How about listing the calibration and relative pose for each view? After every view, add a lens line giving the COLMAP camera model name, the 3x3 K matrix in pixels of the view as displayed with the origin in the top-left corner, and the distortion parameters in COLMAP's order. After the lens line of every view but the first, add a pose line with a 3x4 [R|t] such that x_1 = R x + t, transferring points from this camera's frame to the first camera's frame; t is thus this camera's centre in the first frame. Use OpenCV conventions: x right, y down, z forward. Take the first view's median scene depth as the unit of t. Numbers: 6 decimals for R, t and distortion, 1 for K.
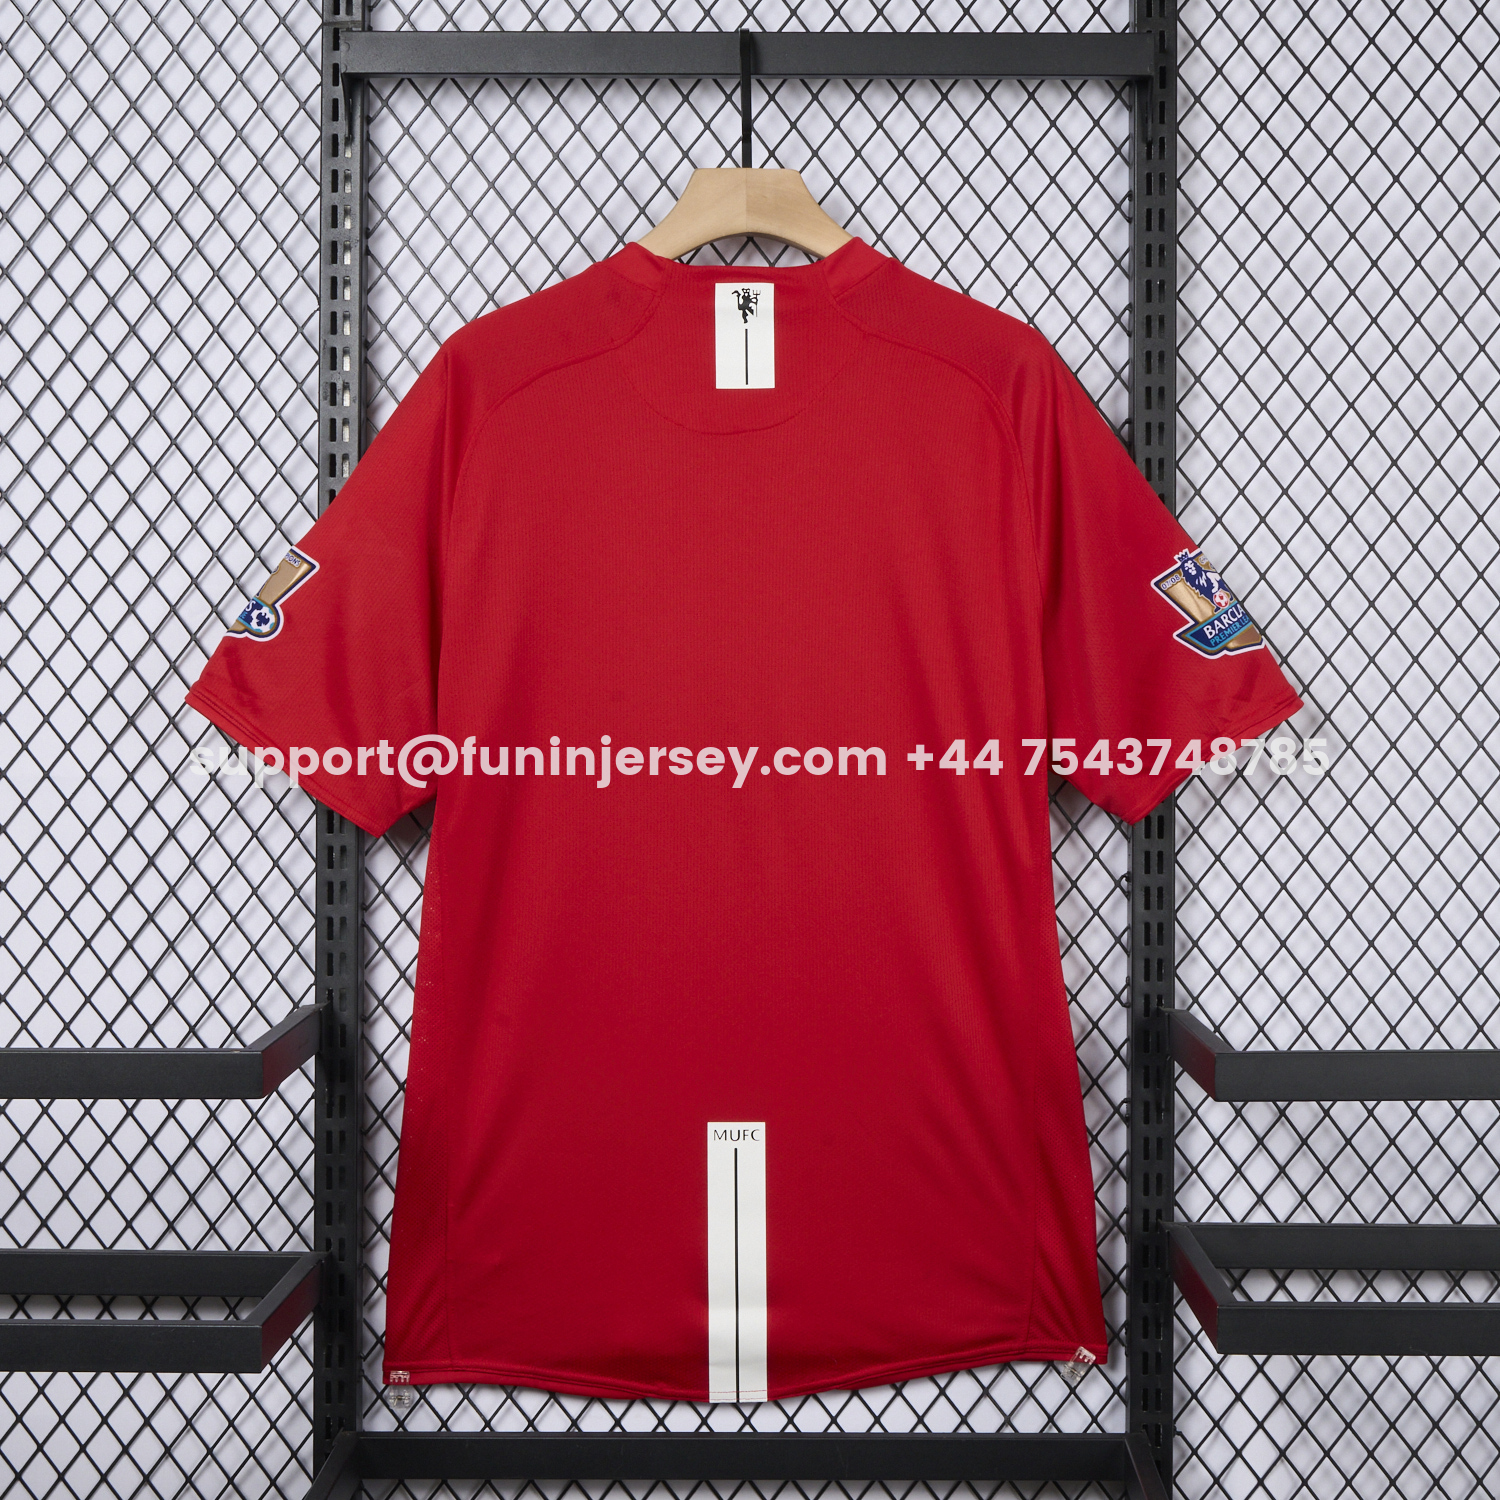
lens RADIAL K [[9365.7, 0, 753.0], [0, 9365.7, 748.0], [0, 0, 1]] dist [0.203859, 0.000000]
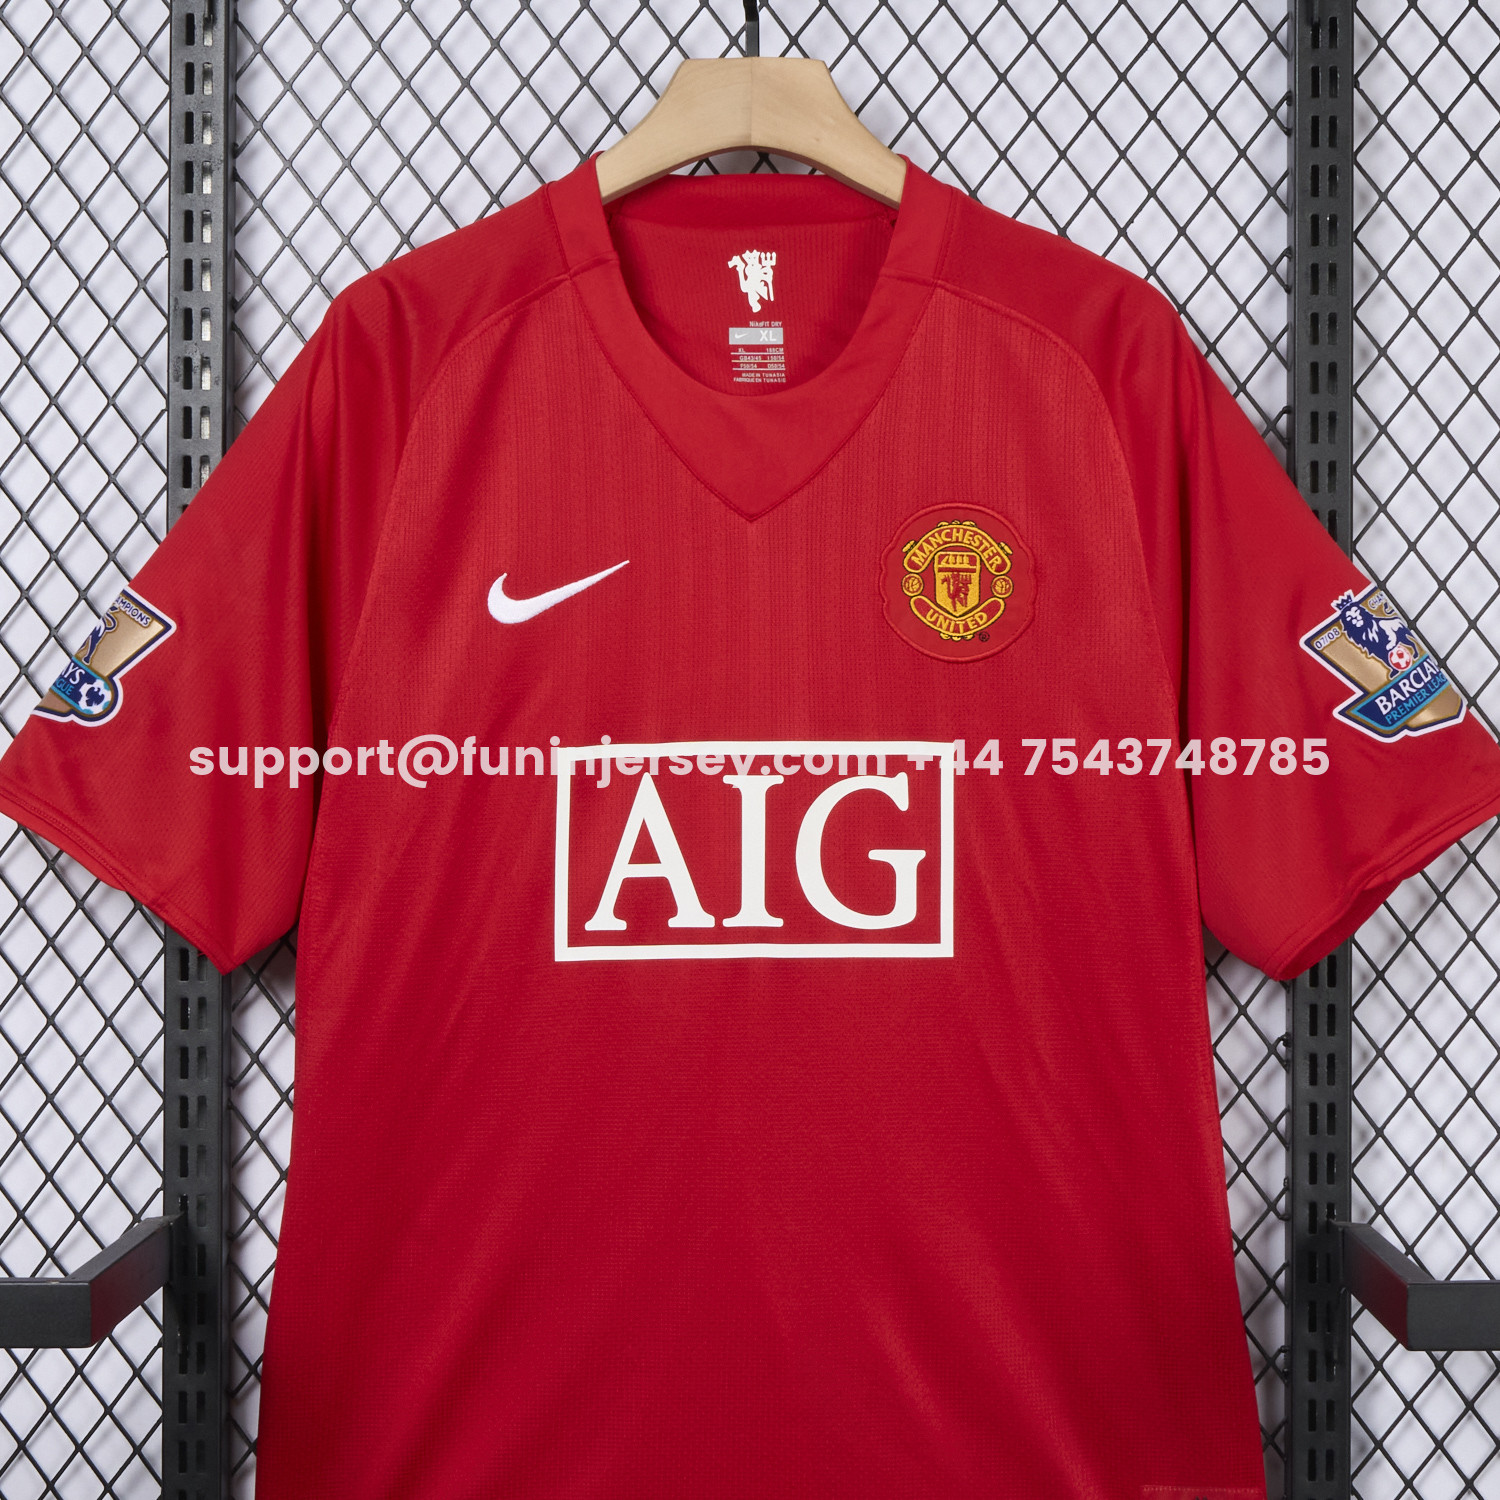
lens RADIAL K [[9365.7, 0, 687.3], [0, 9365.7, 882.2], [0, 0, 1]] dist [0.203859, 0.000000]
pose [[0.999977, -0.000541, 0.006762, -0.011150], [0.000556, 0.999997, -0.002244, 0.003179], [-0.006760, 0.002248, 0.999975, 0.276144]]
